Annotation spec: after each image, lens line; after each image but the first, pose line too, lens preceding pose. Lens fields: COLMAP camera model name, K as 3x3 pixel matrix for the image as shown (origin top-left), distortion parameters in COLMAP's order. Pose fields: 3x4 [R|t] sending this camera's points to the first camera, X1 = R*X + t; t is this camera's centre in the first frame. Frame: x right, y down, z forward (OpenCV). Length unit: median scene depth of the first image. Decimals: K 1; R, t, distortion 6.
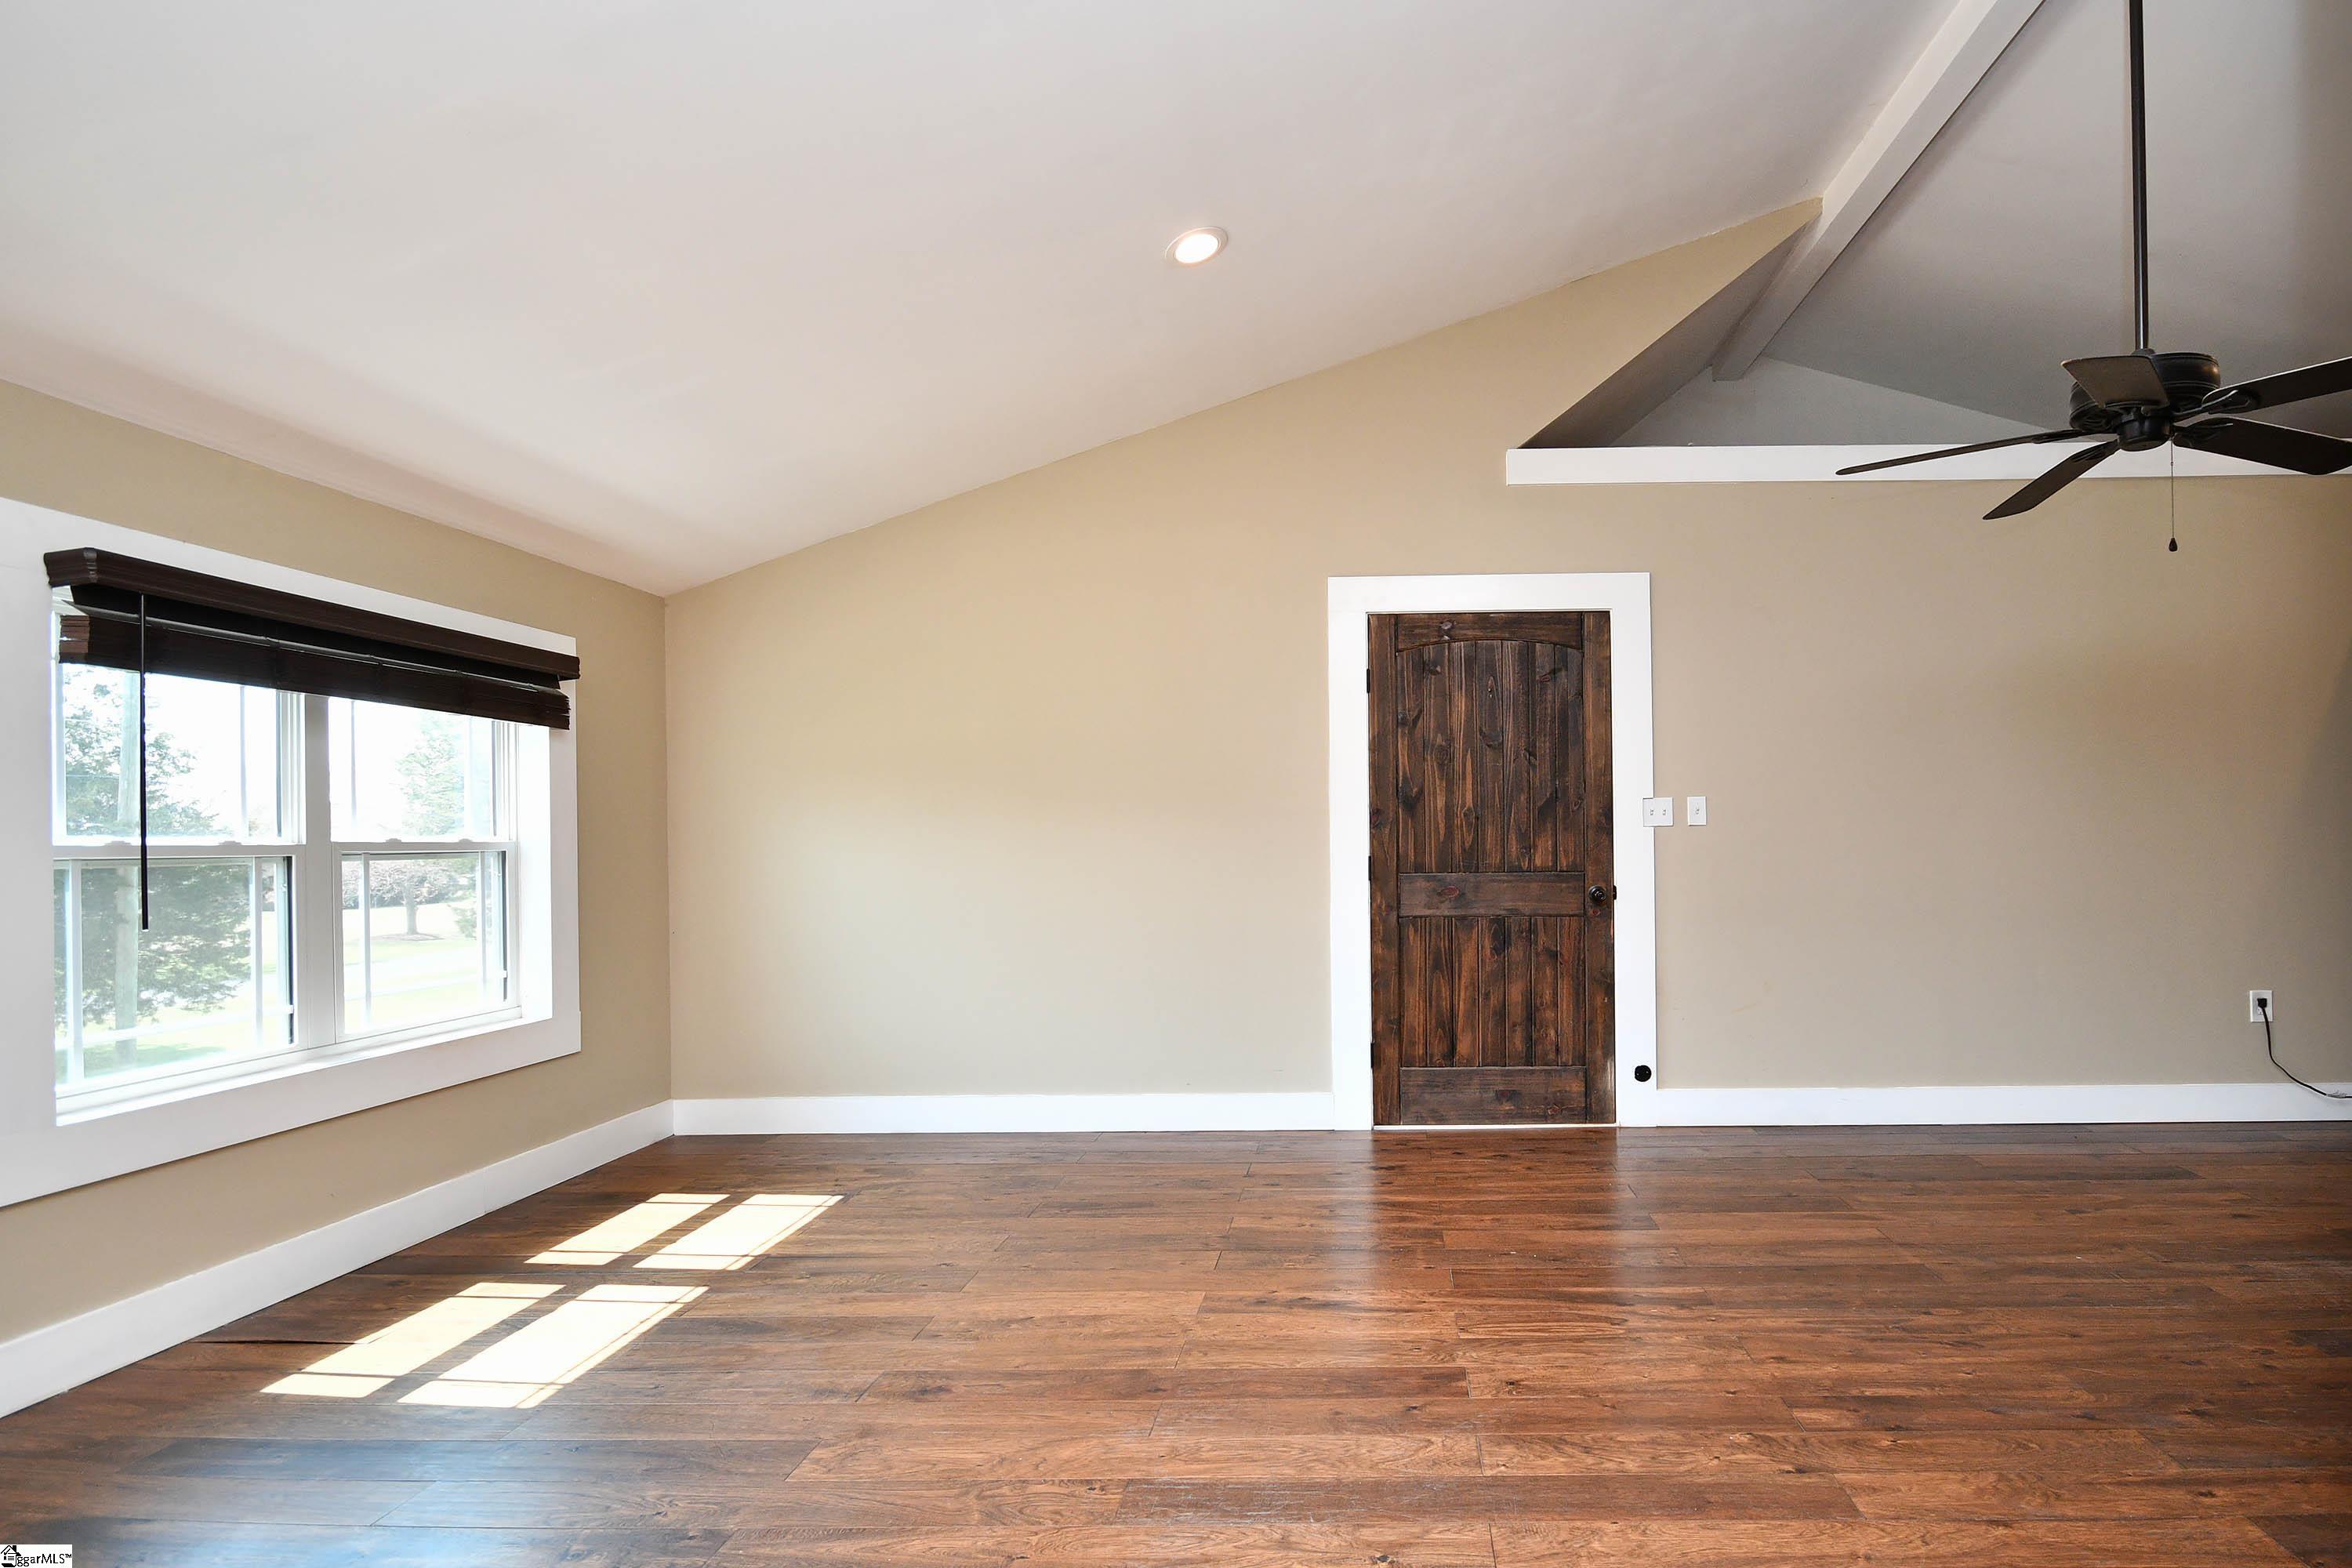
lens RADIAL K [[981.1, 0, 1178.3], [0, 981.1, 844.1], [0, 0, 1]] dist [-0.013158, 0.000242]
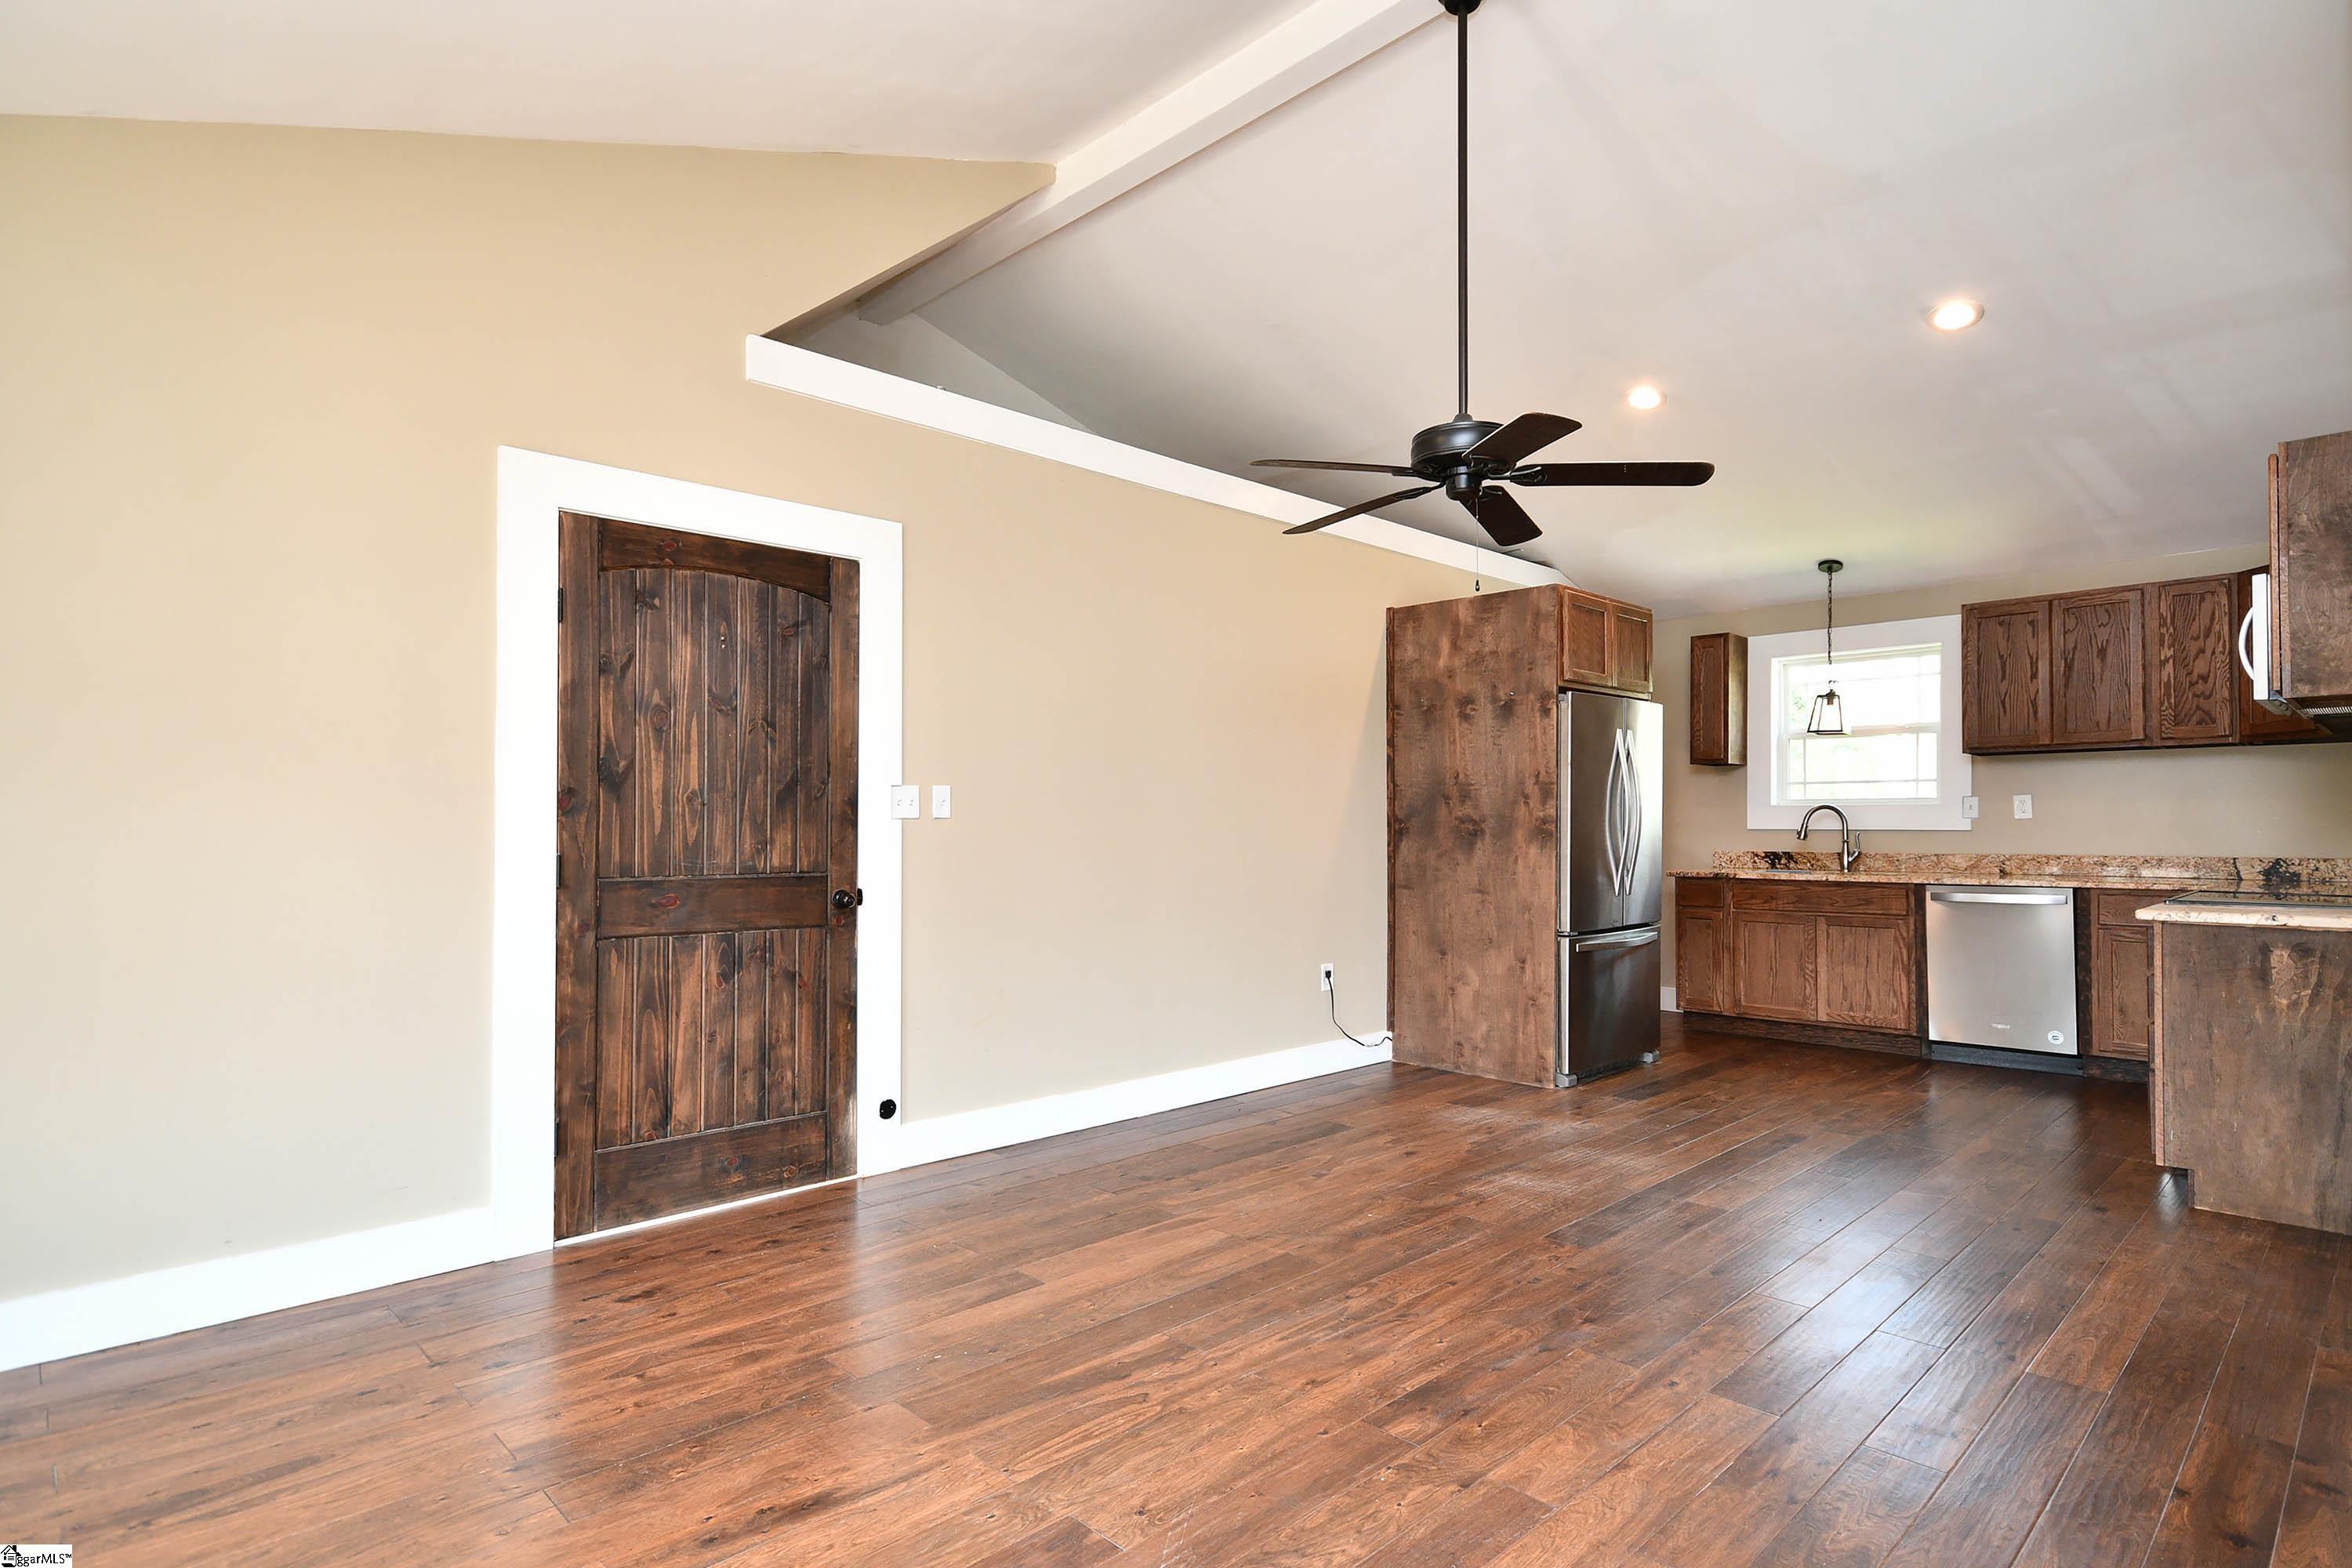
lens RADIAL K [[1215.7, 0, 1169.4], [0, 1215.7, 816.0], [0, 0, 1]] dist [0.000512, 0.000503]
pose [[0.722439, 0.016736, 0.691233, -0.086597], [-0.003168, 0.999777, -0.020896, 0.001238], [-0.691428, 0.012906, 0.722330, 0.066752]]
